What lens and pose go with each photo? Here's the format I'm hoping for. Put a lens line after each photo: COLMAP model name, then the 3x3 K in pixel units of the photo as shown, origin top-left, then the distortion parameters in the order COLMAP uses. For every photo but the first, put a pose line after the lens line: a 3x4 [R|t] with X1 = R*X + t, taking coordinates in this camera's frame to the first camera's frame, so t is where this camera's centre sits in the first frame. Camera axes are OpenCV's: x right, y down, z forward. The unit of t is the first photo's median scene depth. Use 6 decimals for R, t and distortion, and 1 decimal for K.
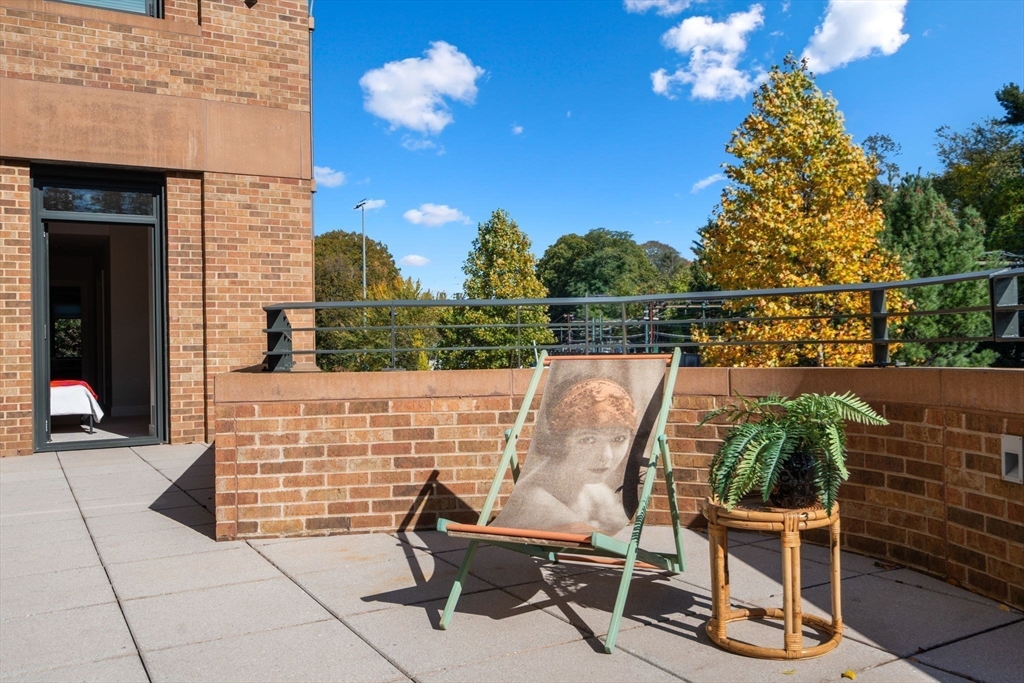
lens RADIAL K [[857.7, 0, 515.6], [0, 857.7, 344.5], [0, 0, 1]] dist [0.033840, -0.019964]
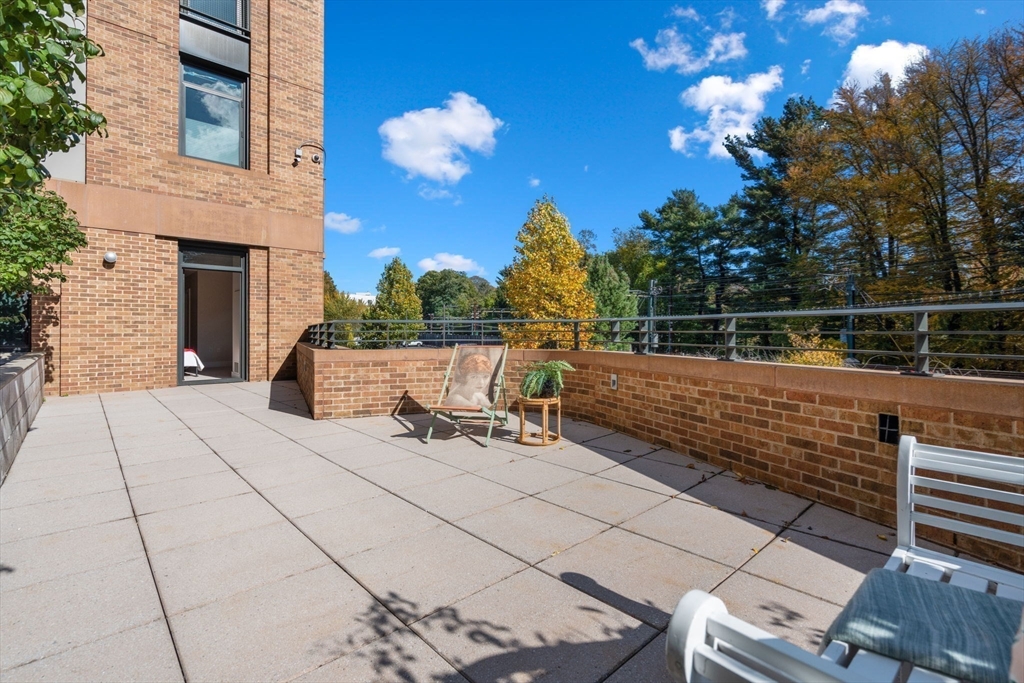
lens RADIAL K [[458.7, 0, 507.8], [0, 458.7, 331.3], [0, 0, 1]] dist [-0.005439, -0.001008]
pose [[0.973233, 0.019117, 0.229025, -0.062454], [-0.019913, 0.999801, 0.001162, -0.015474], [-0.228957, -0.005692, 0.973420, -0.183058]]
